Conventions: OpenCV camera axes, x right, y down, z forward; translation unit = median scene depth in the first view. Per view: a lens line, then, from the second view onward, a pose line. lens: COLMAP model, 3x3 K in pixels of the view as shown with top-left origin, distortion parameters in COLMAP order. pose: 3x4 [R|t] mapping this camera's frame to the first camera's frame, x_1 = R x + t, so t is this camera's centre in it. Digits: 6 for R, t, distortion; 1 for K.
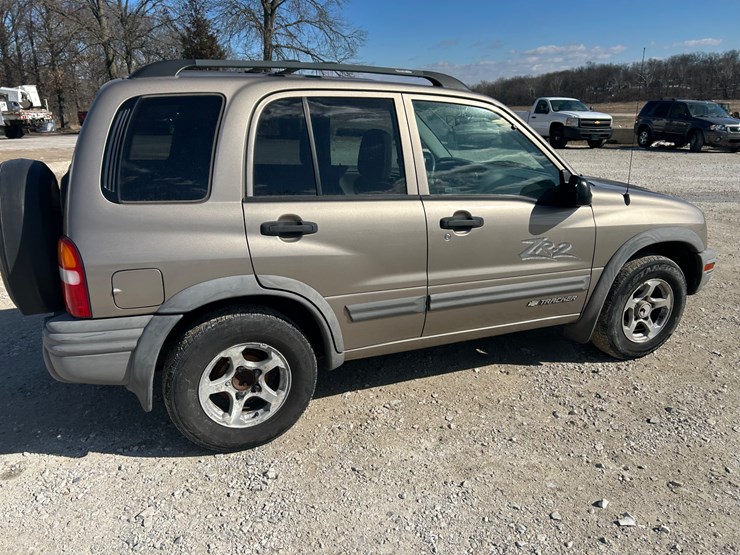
lens RADIAL K [[556.8, 0, 364.1], [0, 556.8, 278.9], [0, 0, 1]] dist [0.053270, -0.057683]
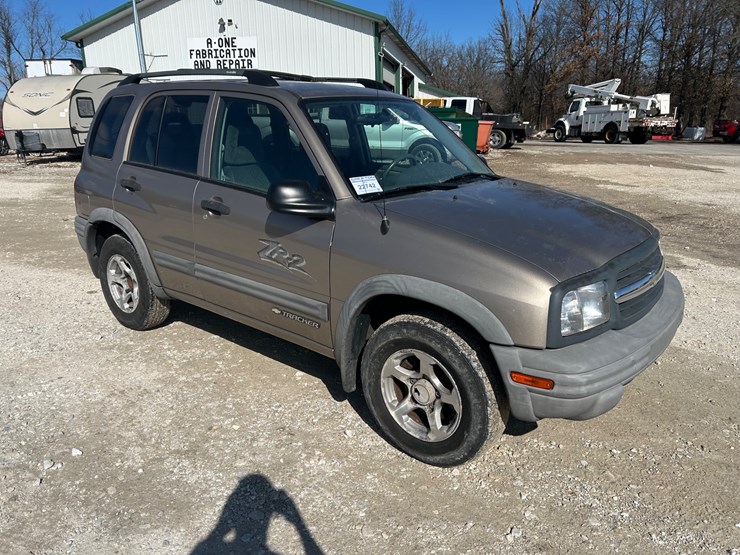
lens RADIAL K [[556.8, 0, 364.3], [0, 556.8, 275.6], [0, 0, 1]] dist [0.053270, -0.057683]
pose [[0.461761, 0.252160, -0.850407, 1.290487], [-0.269073, 0.953385, 0.136591, -0.202587], [0.845208, 0.165749, 0.508086, 0.712729]]
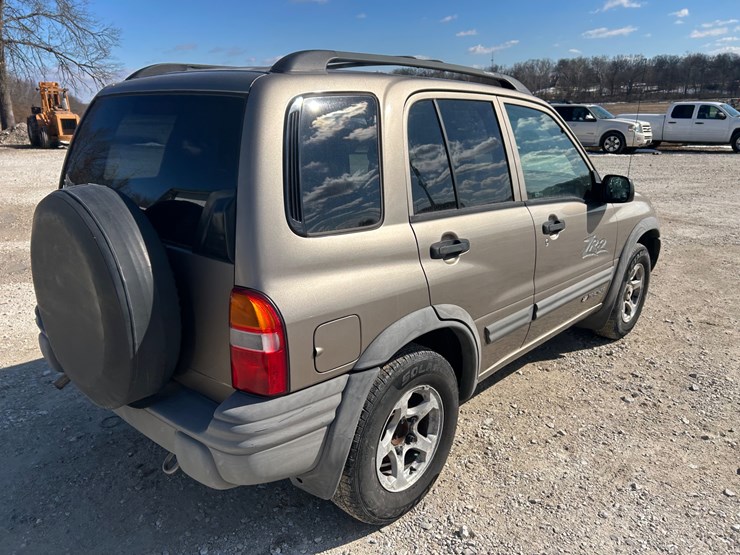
lens RADIAL K [[556.8, 0, 363.2], [0, 556.8, 279.6], [0, 0, 1]] dist [0.053270, -0.057683]
pose [[0.912617, -0.114825, 0.392359, -0.536548], [0.118578, 0.992835, 0.014746, -0.062664], [-0.391241, 0.033068, 0.919694, 0.223216]]
